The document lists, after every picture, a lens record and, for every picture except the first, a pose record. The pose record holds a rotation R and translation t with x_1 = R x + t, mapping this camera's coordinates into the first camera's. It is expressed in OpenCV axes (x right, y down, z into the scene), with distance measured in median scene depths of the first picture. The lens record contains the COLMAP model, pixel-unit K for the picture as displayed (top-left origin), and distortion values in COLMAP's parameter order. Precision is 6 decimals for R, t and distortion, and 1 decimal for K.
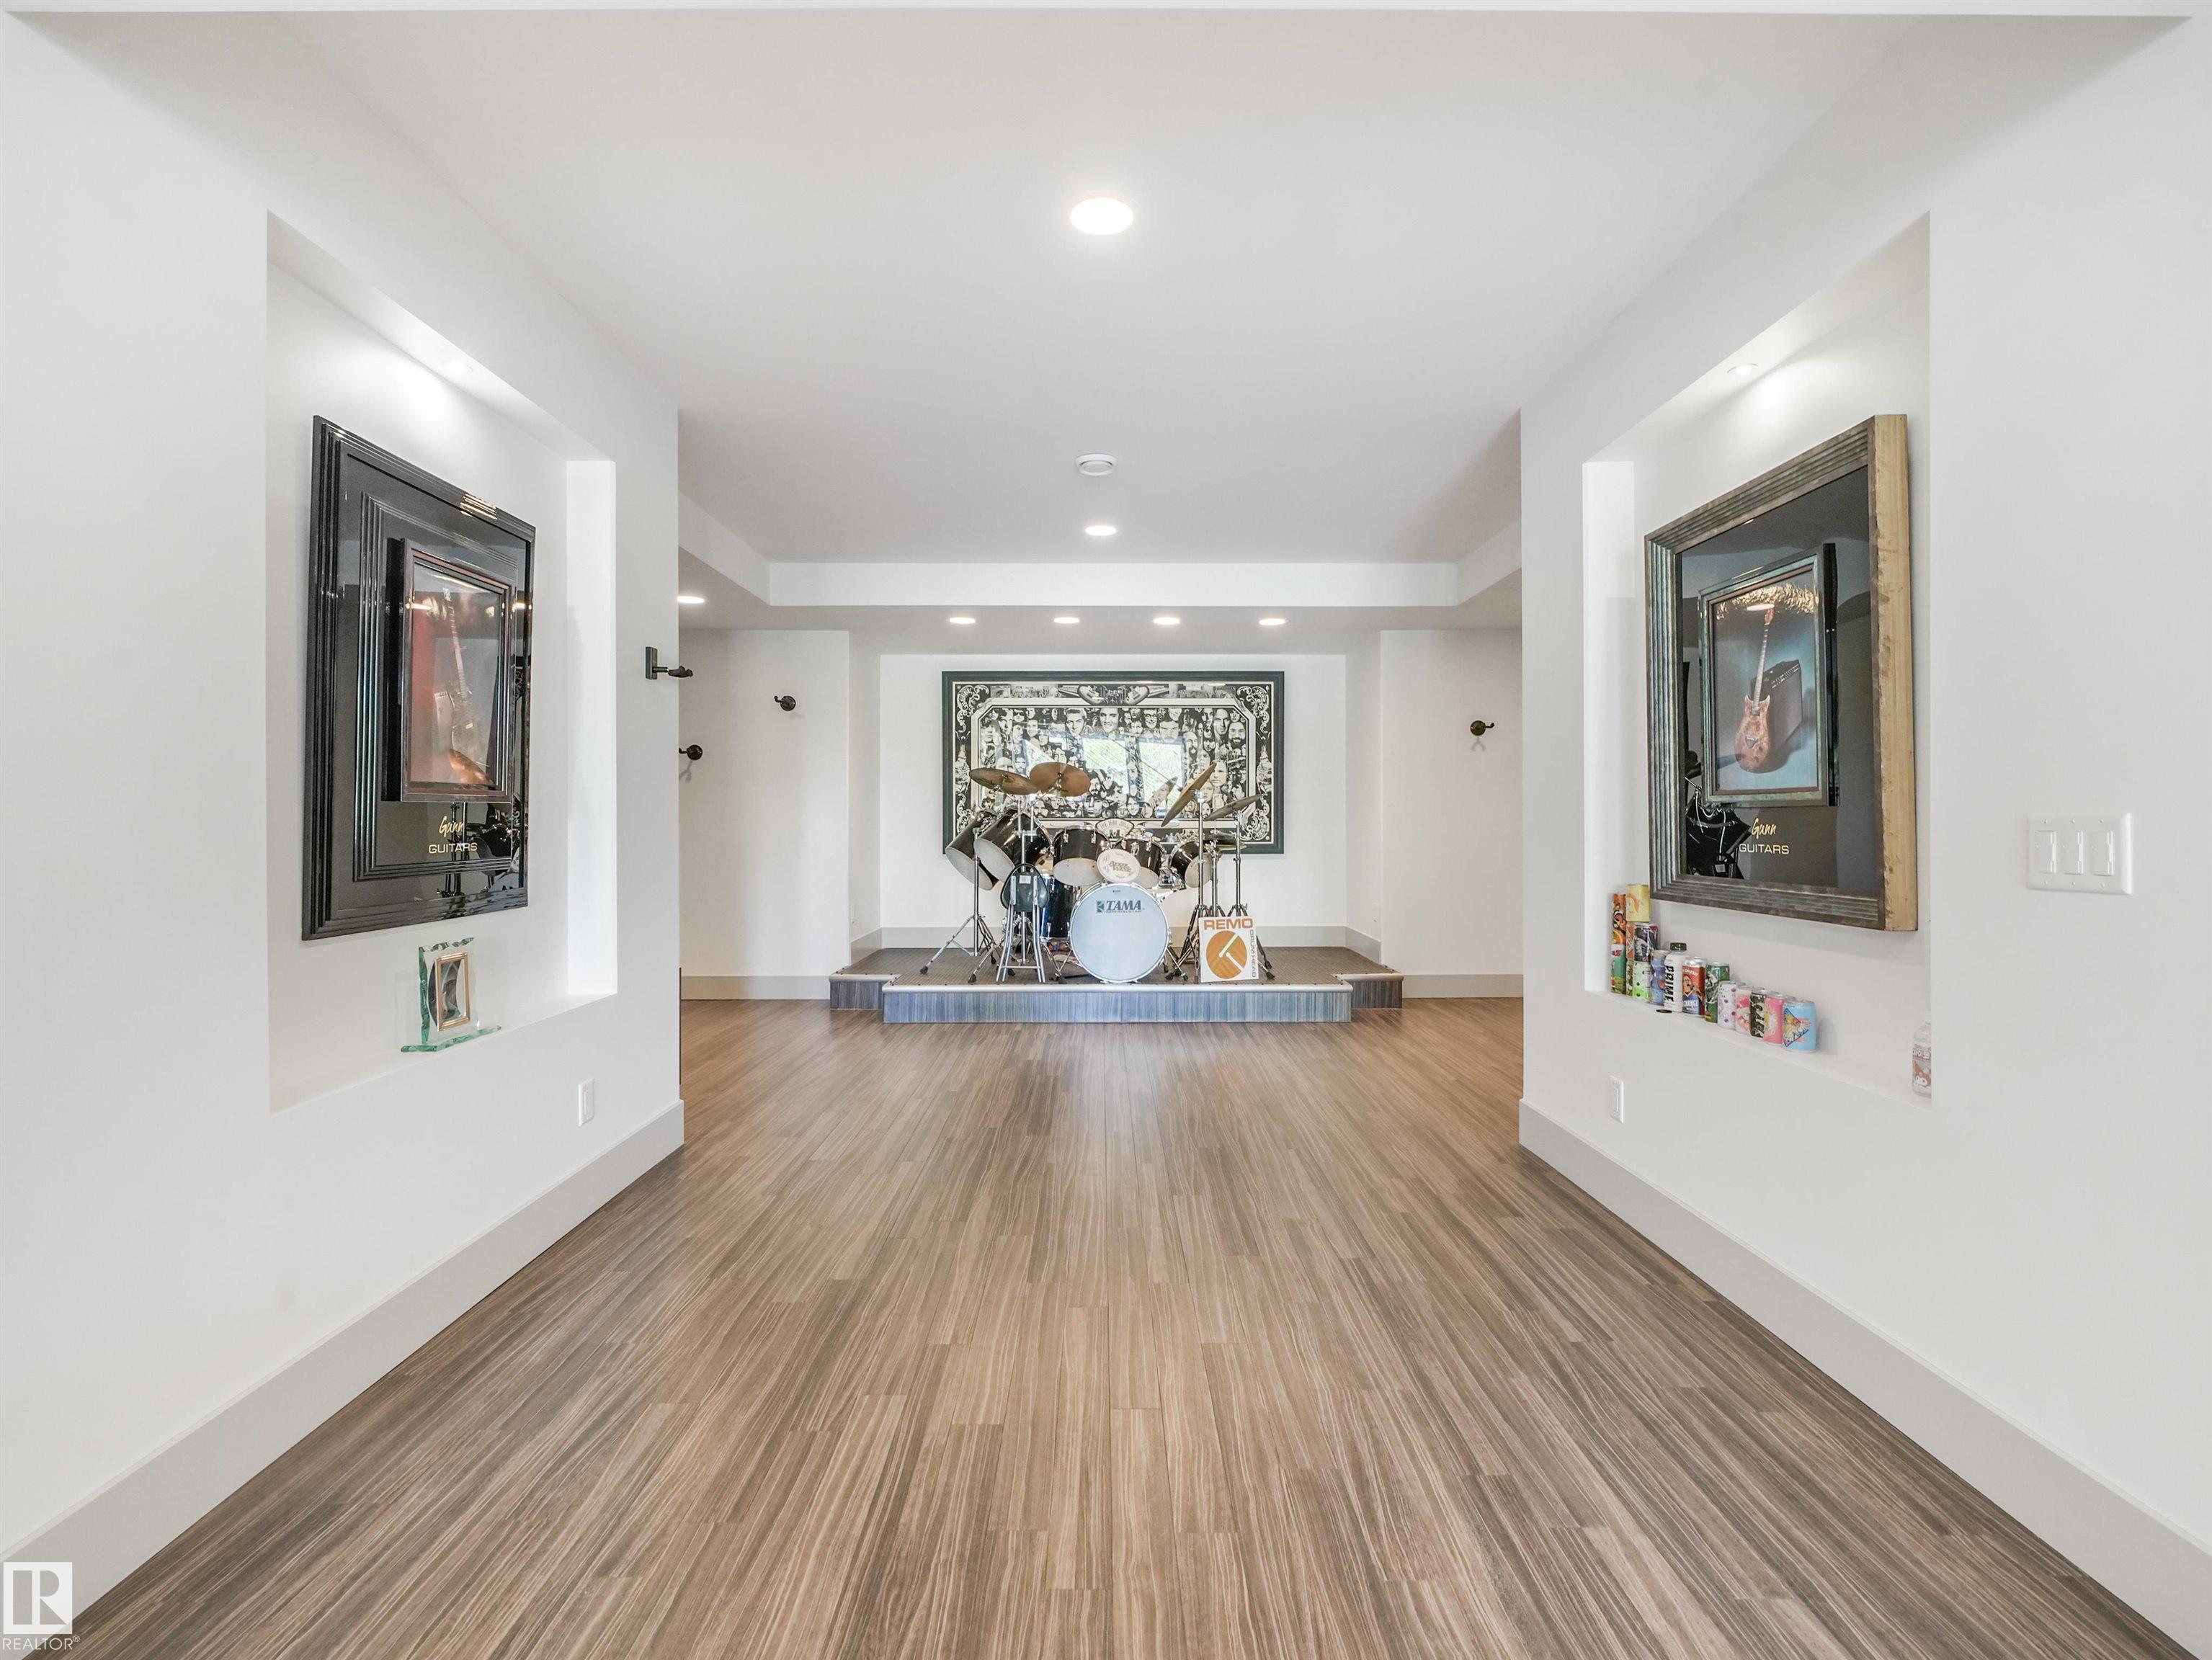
lens RADIAL K [[1014.1, 0, 1129.4], [0, 1014.1, 819.2], [0, 0, 1]] dist [-0.004167, -0.002635]
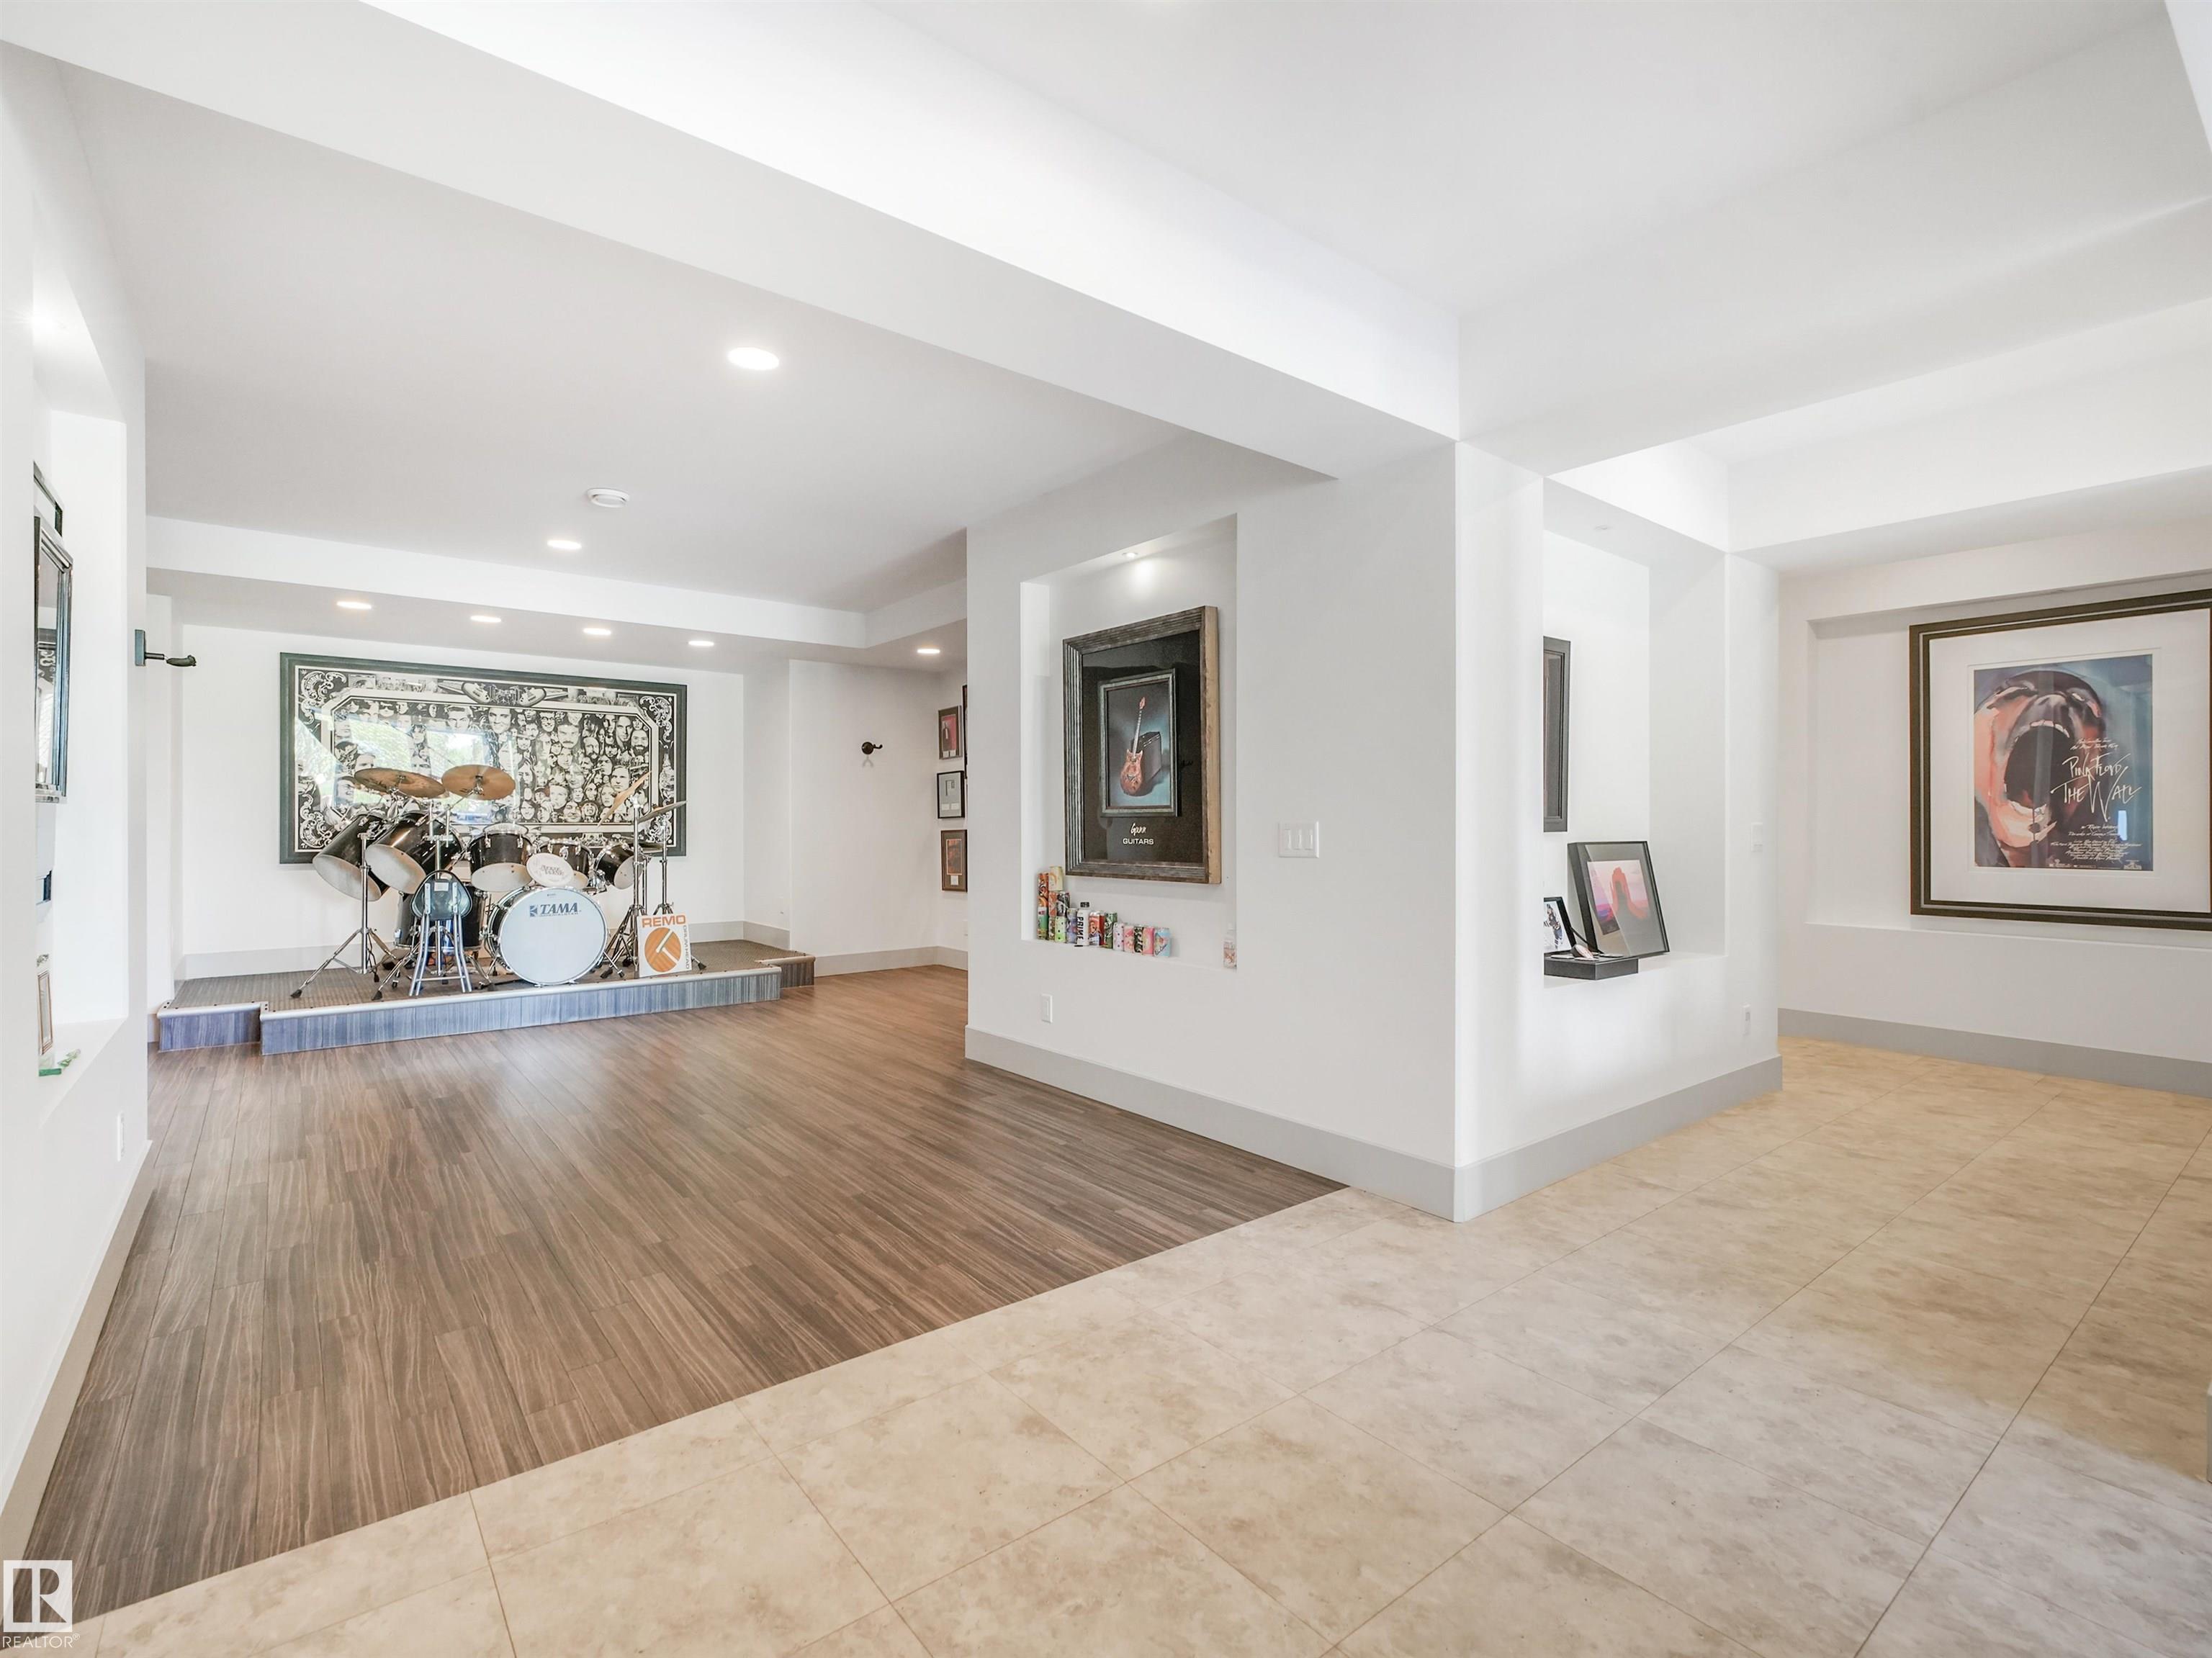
lens RADIAL K [[1014.1, 0, 1079.0], [0, 1014.1, 821.8], [0, 0, 1]] dist [-0.004167, -0.002635]
pose [[0.794319, 0.001723, 0.607498, -0.356615], [-0.000599, 0.999998, -0.002054, 0.000238], [-0.607500, 0.001268, 0.794318, -0.208852]]
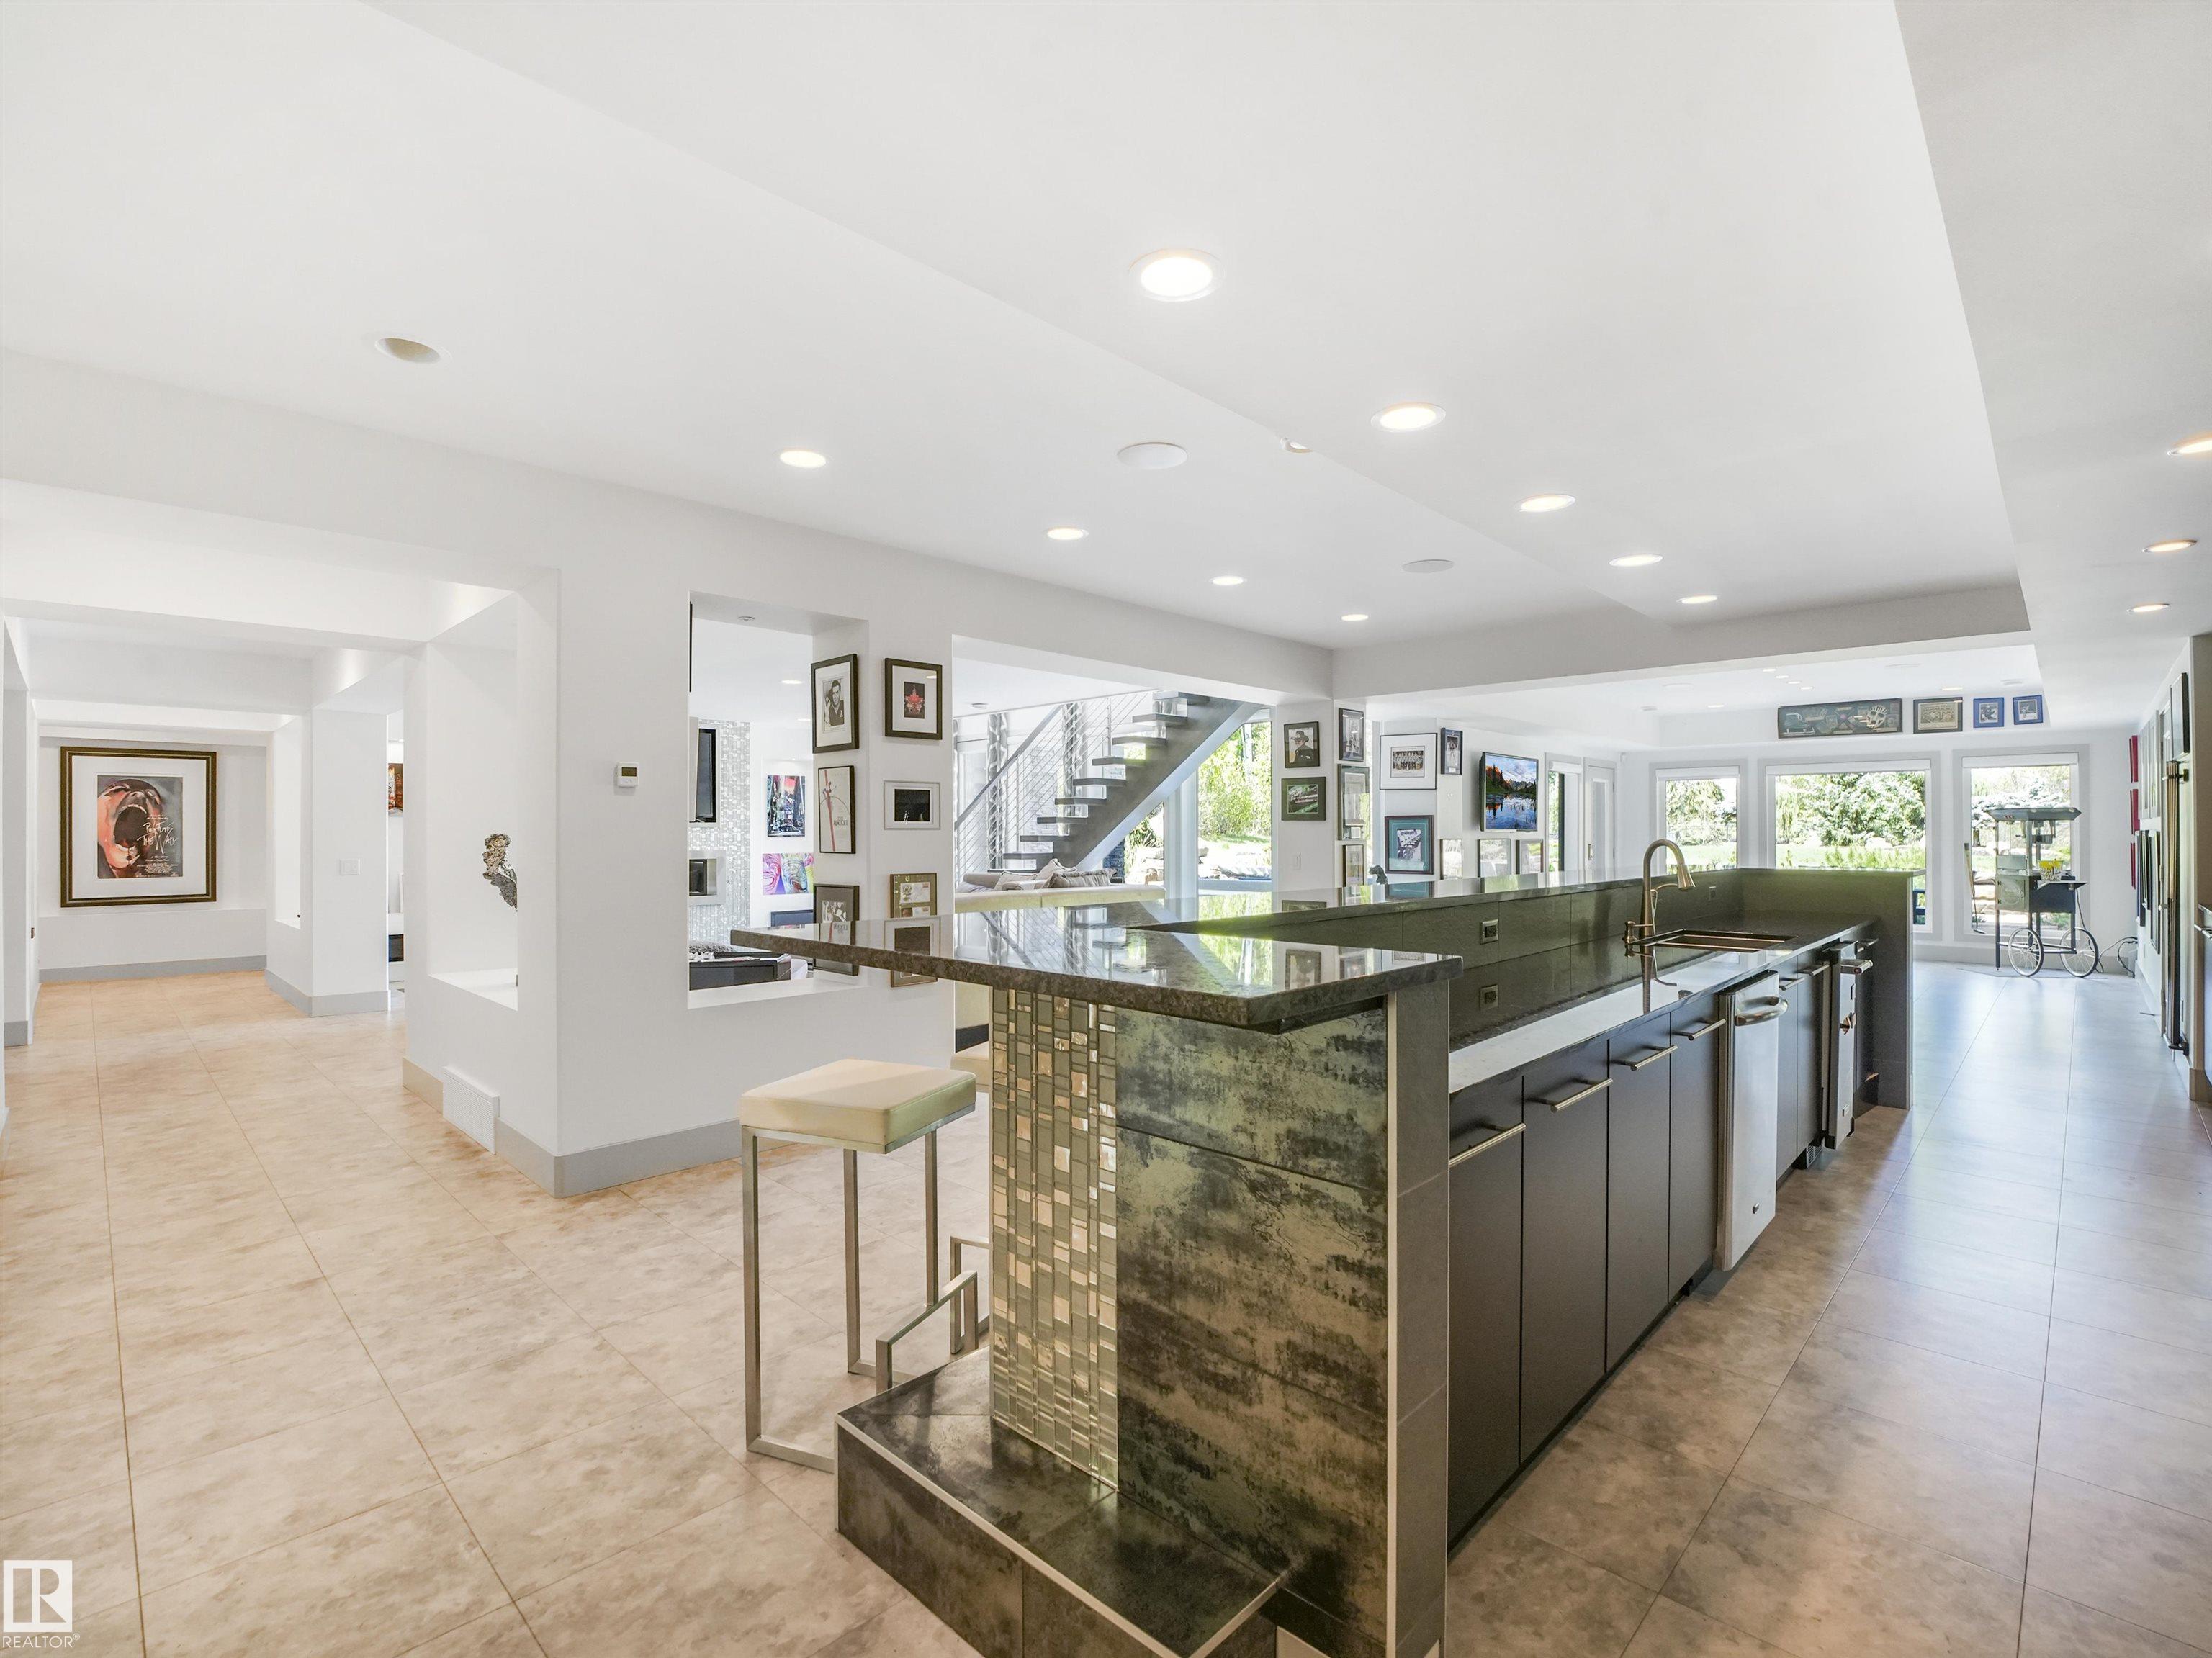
lens RADIAL K [[1014.1, 0, 1098.1], [0, 1014.1, 834.8], [0, 0, 1]] dist [-0.004167, -0.002635]
pose [[-0.715071, 0.005307, 0.699032, -2.365126], [0.007368, 0.999973, -0.000054, -0.040349], [-0.699013, 0.005112, -0.715090, 0.232056]]
